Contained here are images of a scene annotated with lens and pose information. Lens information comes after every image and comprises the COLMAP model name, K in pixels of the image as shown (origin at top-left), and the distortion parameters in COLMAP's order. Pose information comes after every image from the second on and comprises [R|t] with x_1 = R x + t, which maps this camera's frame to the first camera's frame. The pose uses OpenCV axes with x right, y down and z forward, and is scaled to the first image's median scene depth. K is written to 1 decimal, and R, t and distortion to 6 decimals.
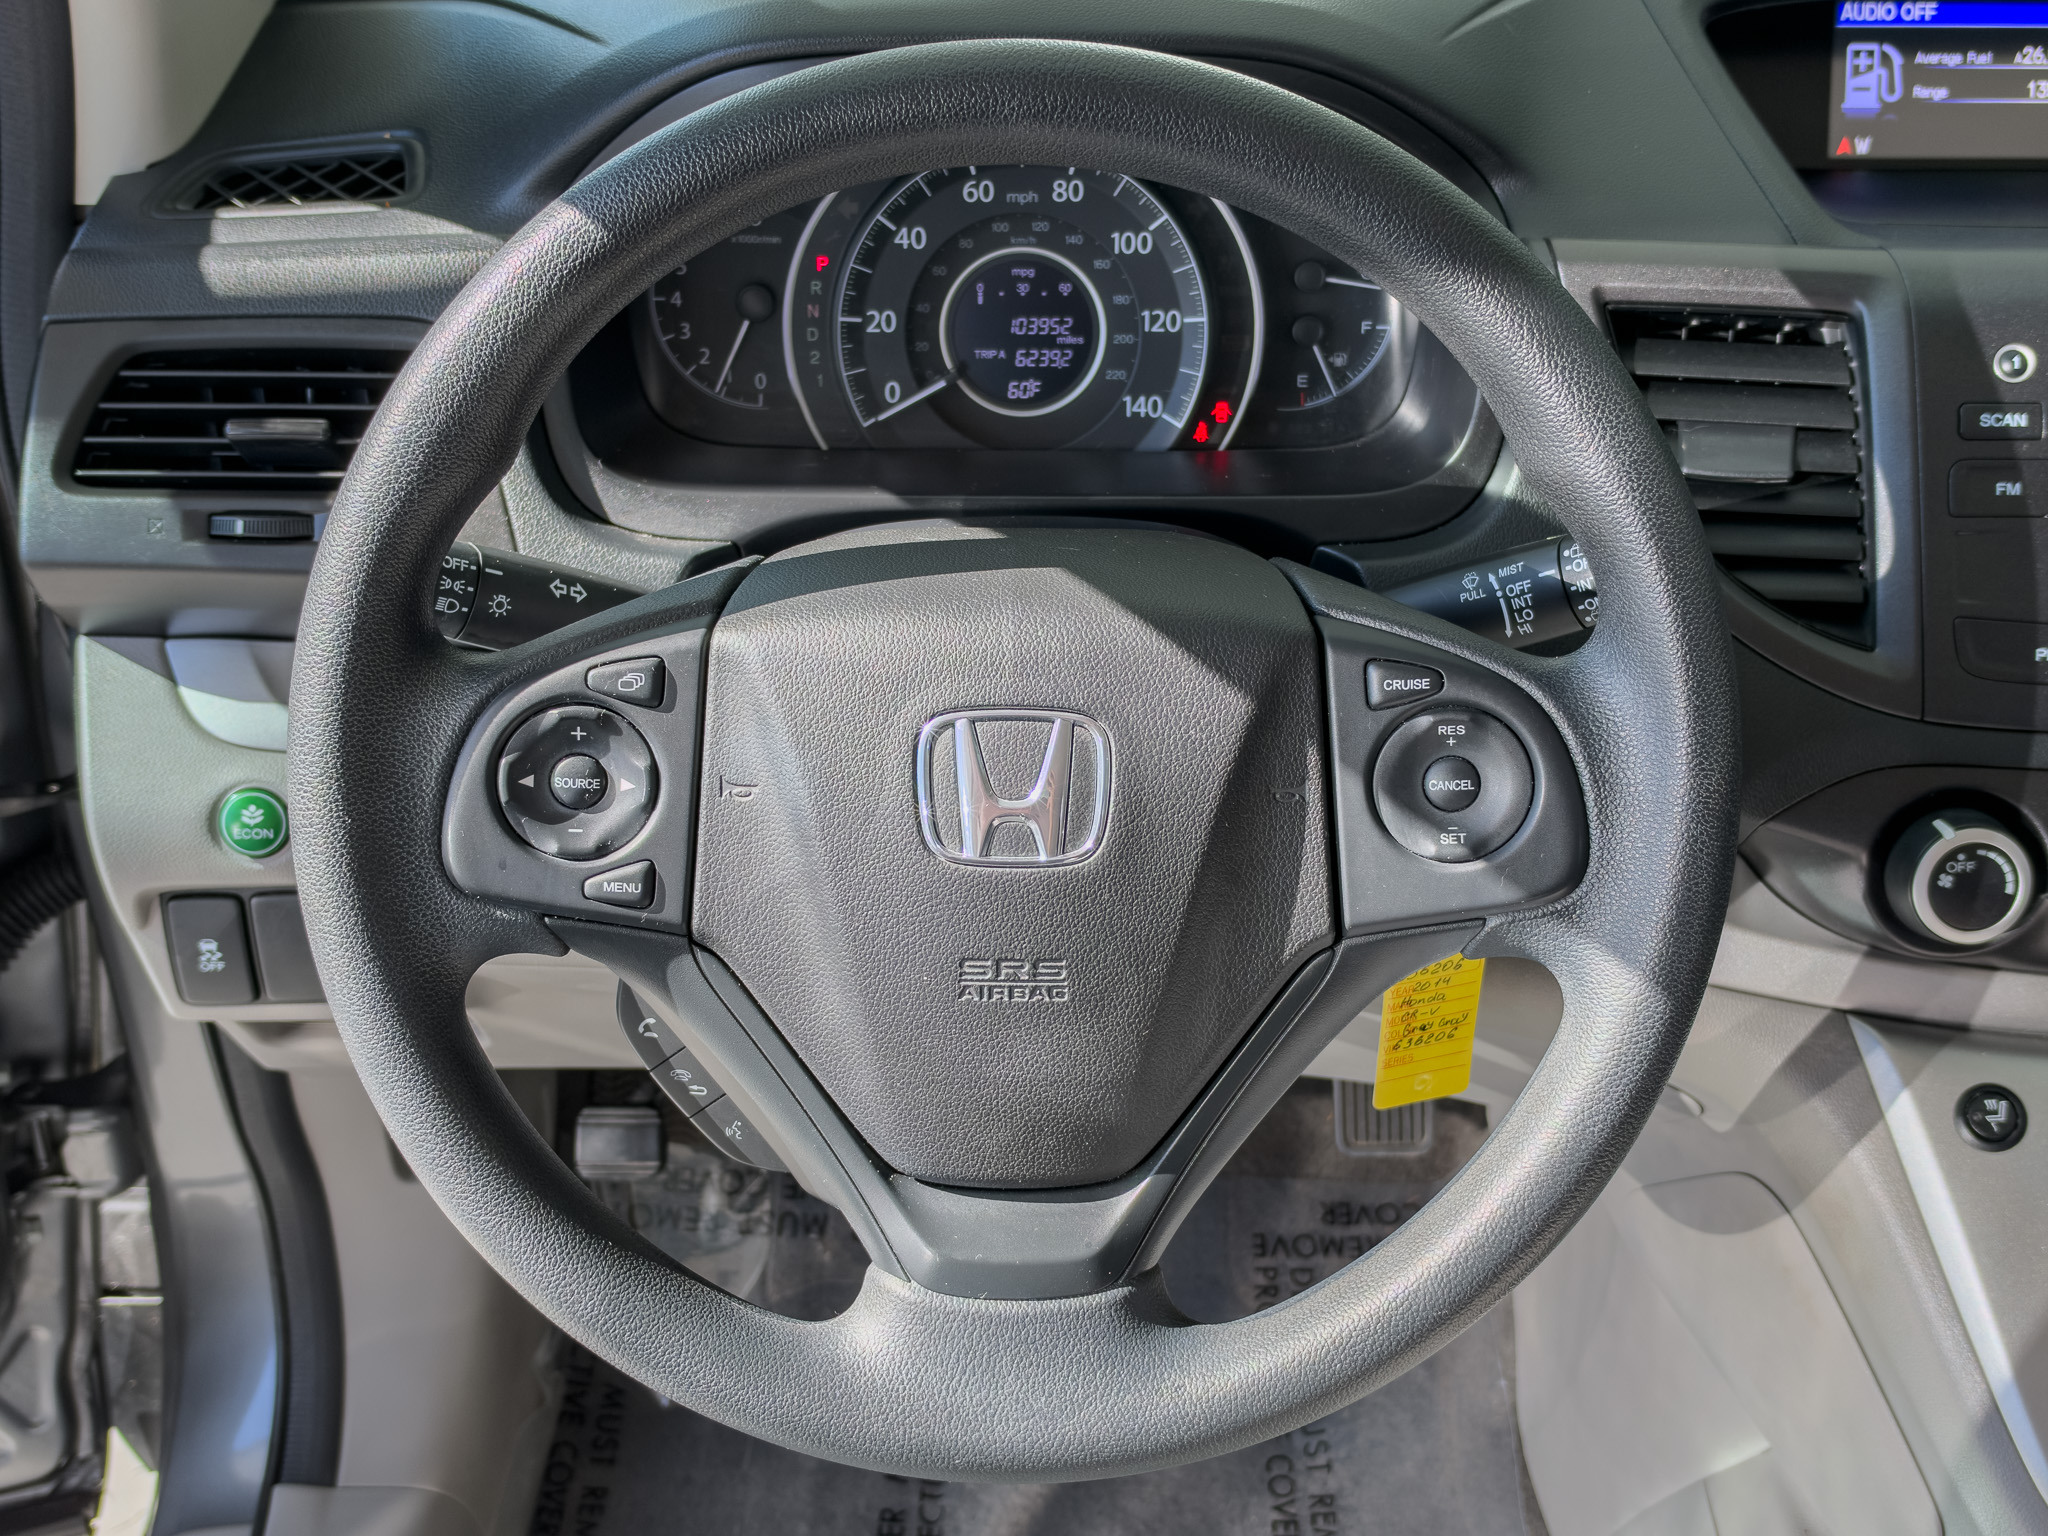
lens RADIAL K [[2393.8, 0, 1030.6], [0, 2393.8, 823.0], [0, 0, 1]] dist [0.130353, -0.346186]
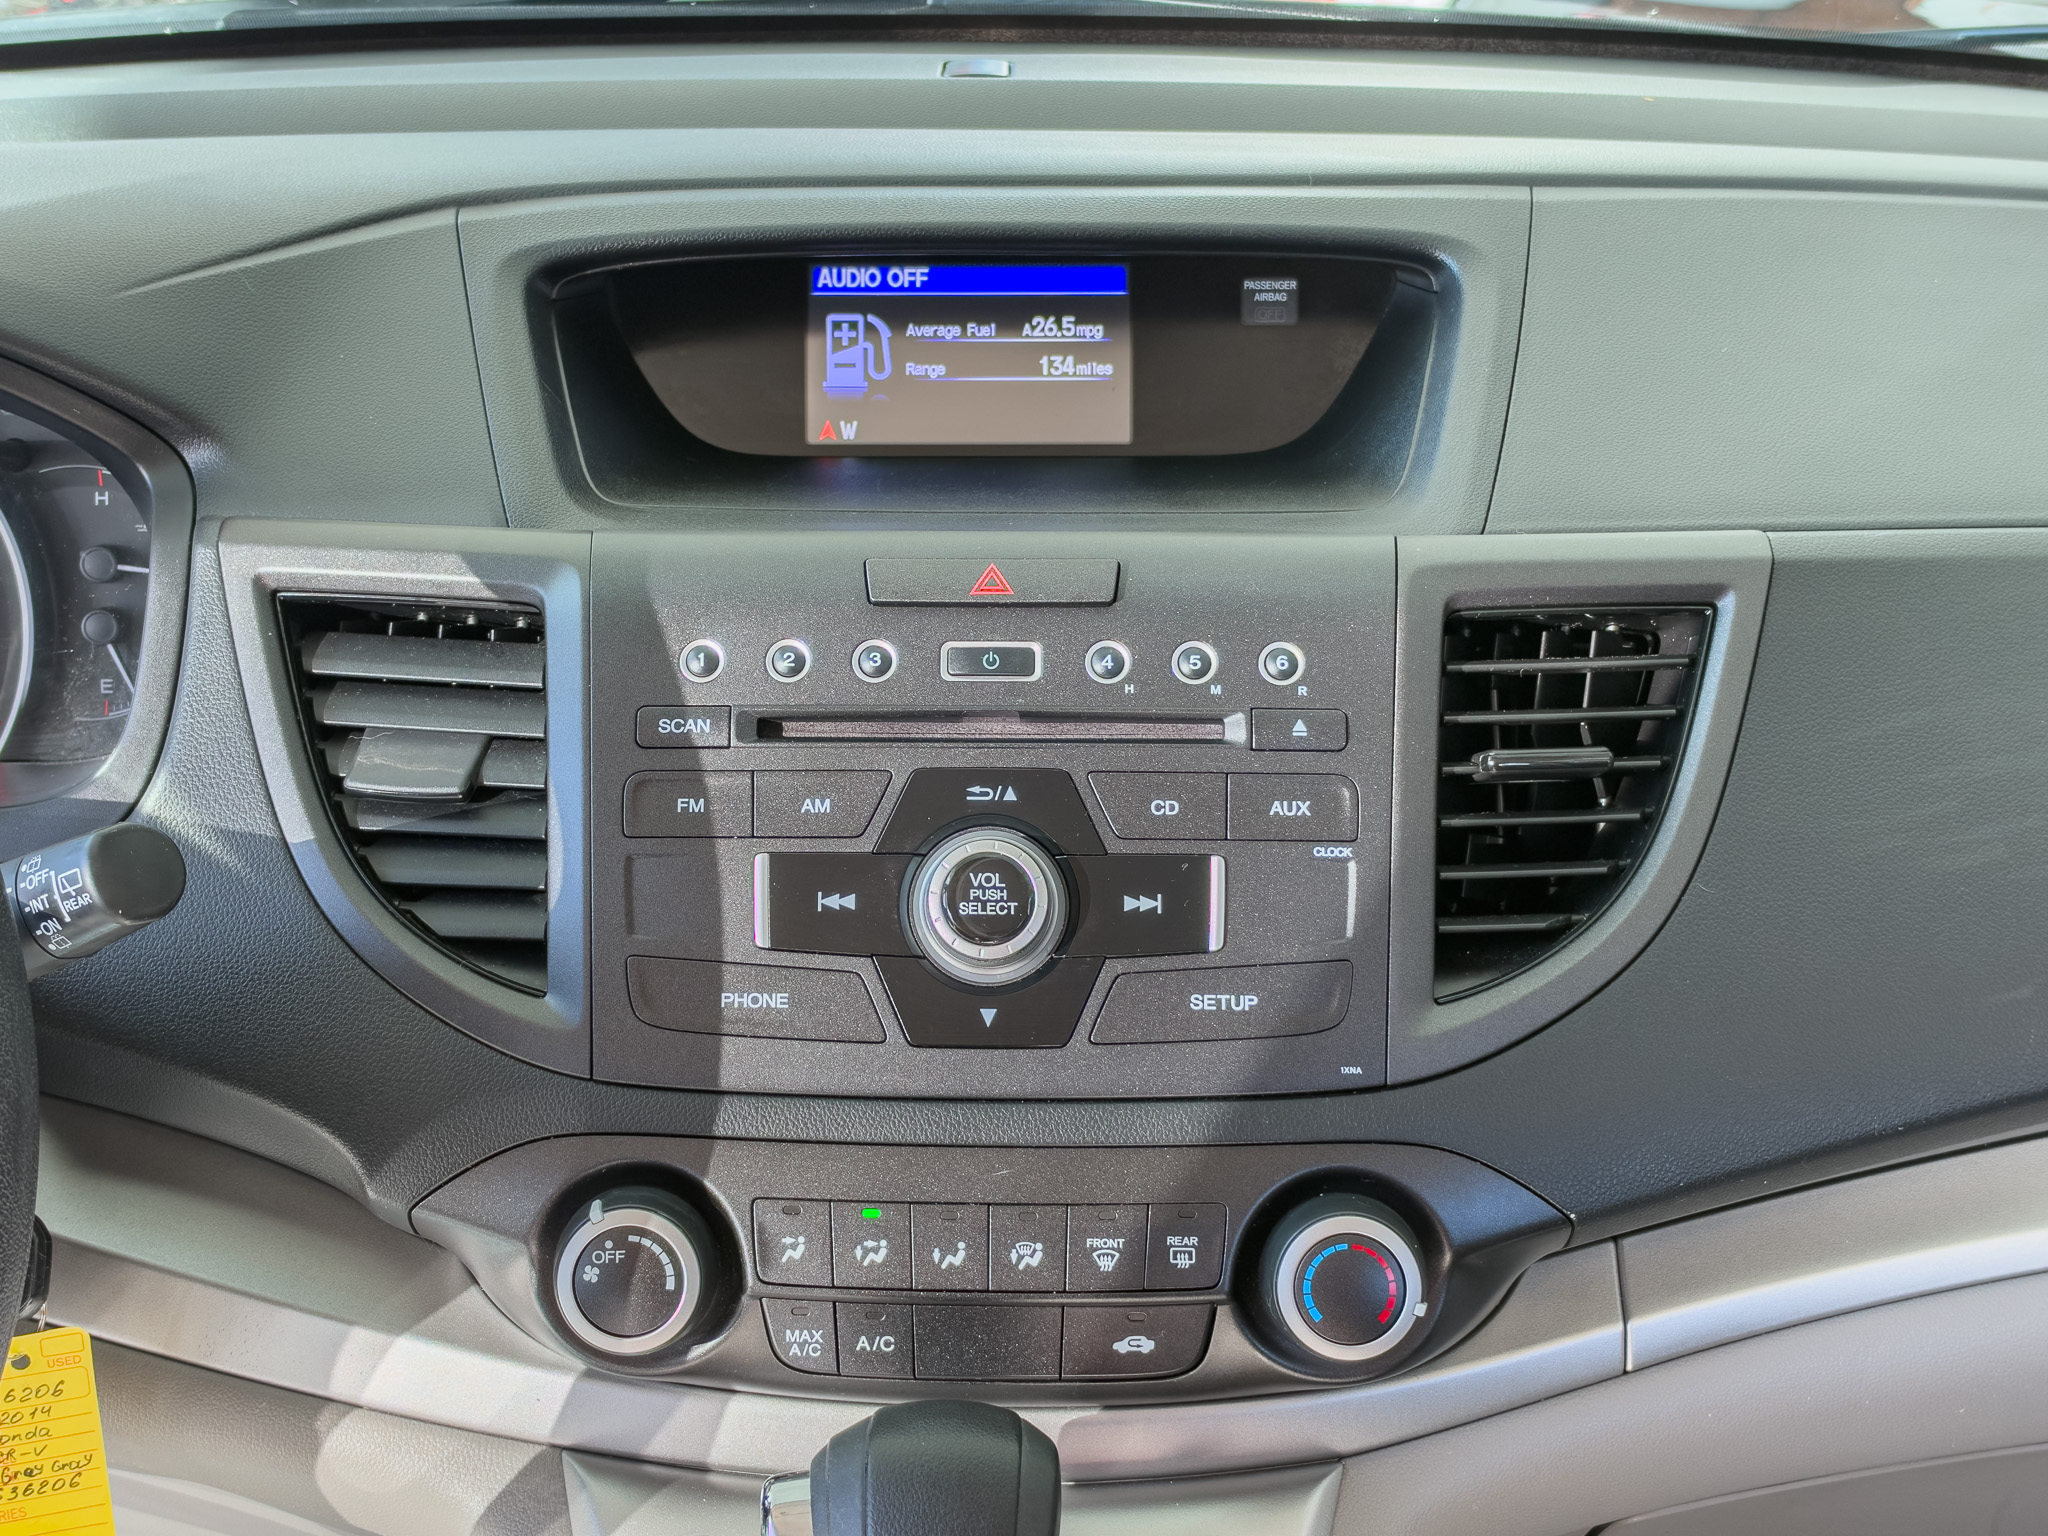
lens RADIAL K [[3092.8, 0, 994.0], [0, 3092.8, 791.9], [0, 0, 1]] dist [0.212075, -0.382849]
pose [[0.999926, 0.004744, -0.011229, 0.501370], [-0.006610, 0.984990, -0.172486, 0.042263], [0.010242, 0.172547, 0.984948, -0.066696]]
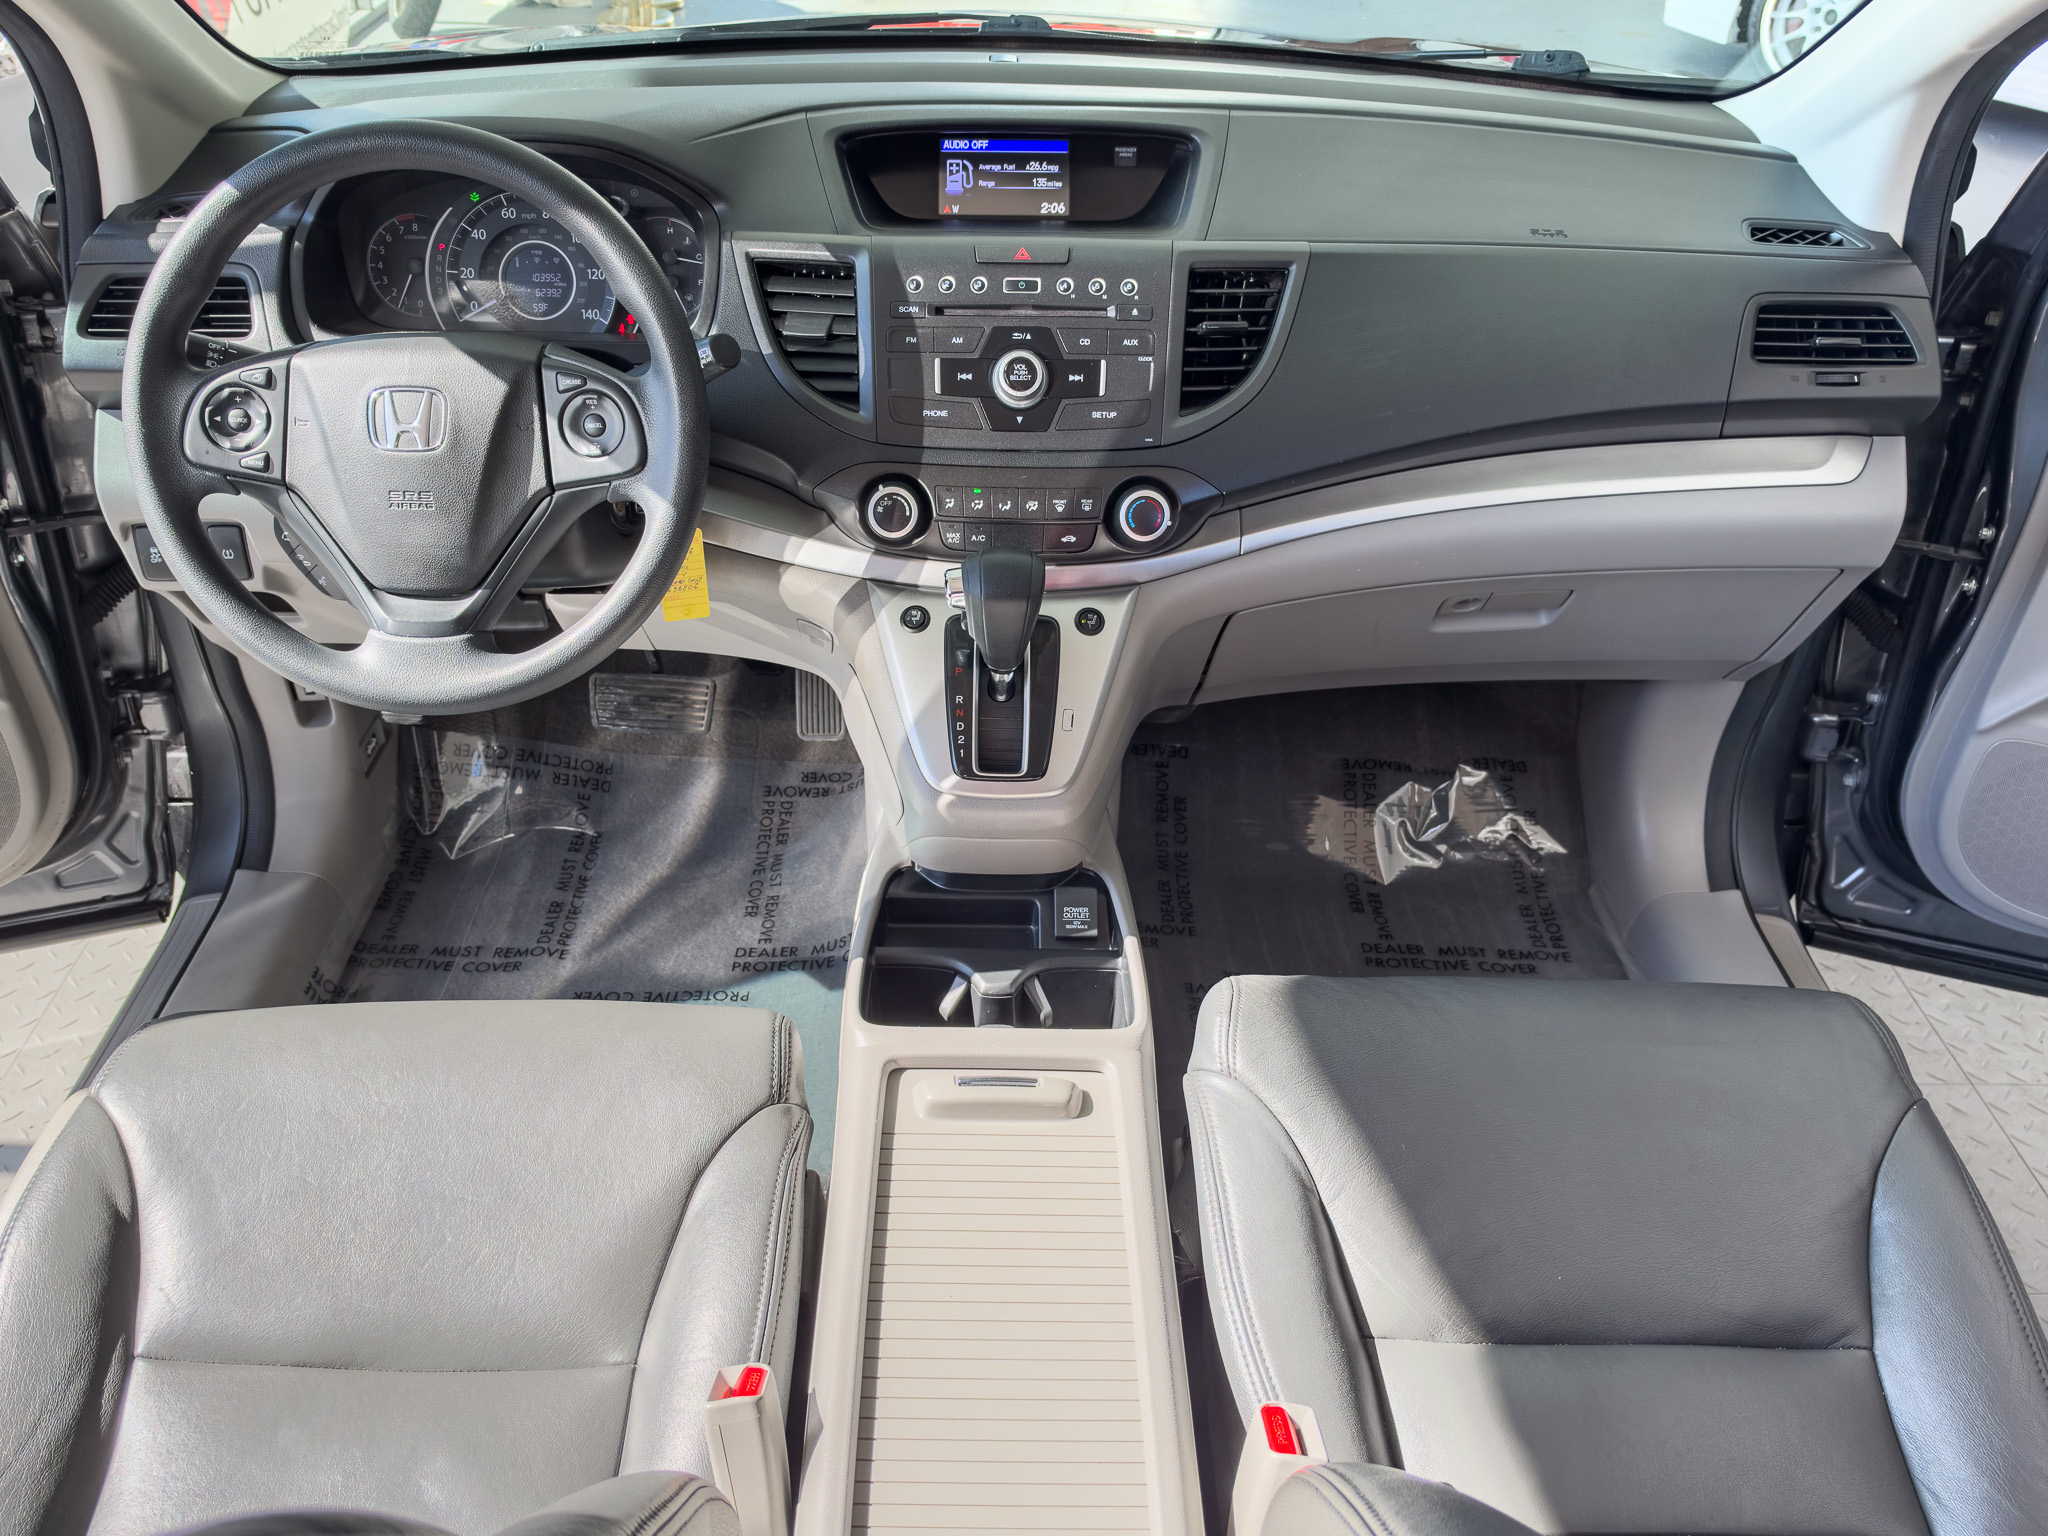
lens RADIAL K [[1582.9, 0, 980.4], [0, 1582.9, 789.6], [0, 0, 1]] dist [0.136643, -0.292549]
pose [[0.999923, 0.011973, 0.003403, 0.450790], [-0.012021, 0.999823, 0.014462, 0.259924], [-0.003230, -0.014502, 0.999890, -0.516845]]
